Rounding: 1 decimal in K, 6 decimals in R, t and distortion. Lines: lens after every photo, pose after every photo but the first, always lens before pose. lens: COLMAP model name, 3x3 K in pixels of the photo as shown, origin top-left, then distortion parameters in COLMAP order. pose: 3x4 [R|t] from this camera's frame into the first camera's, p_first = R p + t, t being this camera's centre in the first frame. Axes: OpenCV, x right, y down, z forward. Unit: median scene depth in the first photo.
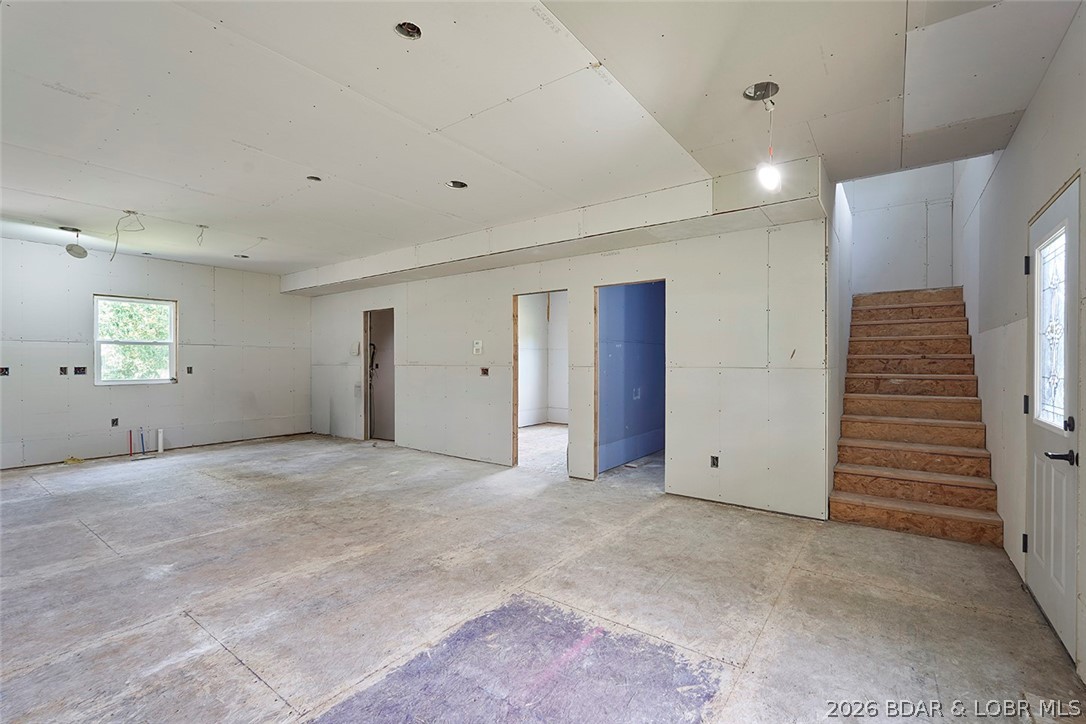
lens RADIAL K [[479.8, 0, 548.2], [0, 479.8, 363.6], [0, 0, 1]] dist [-0.002708, 0.000181]
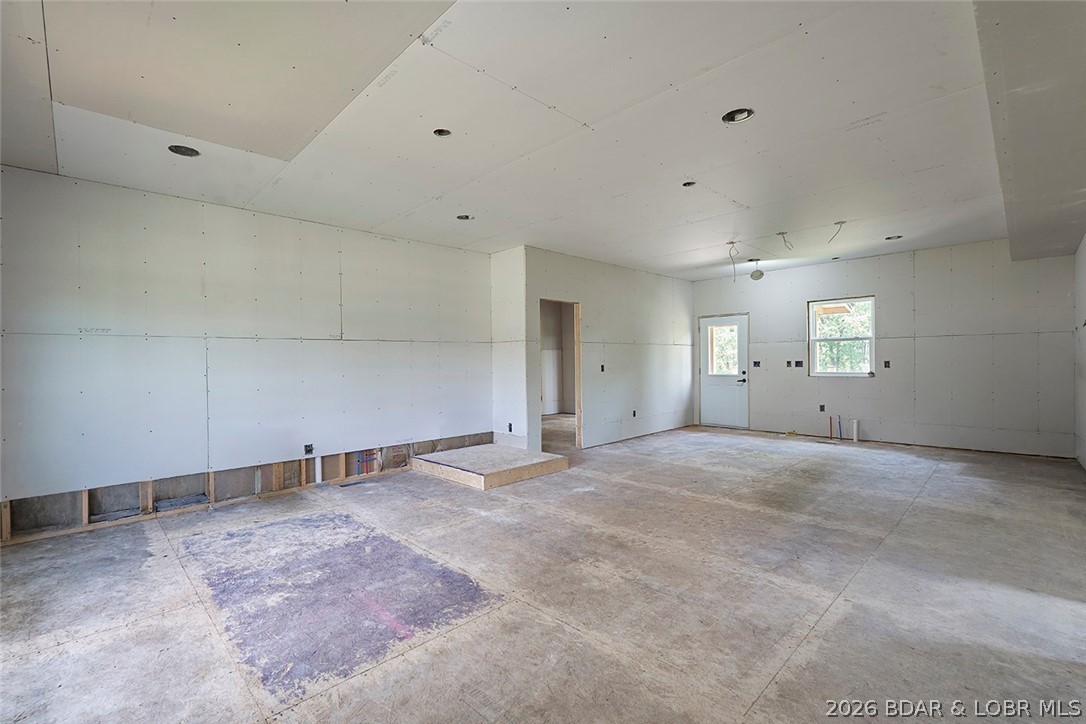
lens RADIAL K [[479.8, 0, 539.2], [0, 479.8, 361.8], [0, 0, 1]] dist [-0.002708, 0.000181]
pose [[-0.172238, 0.004811, -0.985044, 0.792875], [0.009573, 0.999949, 0.003210, -0.003230], [0.985009, -0.008877, -0.172275, 1.114088]]
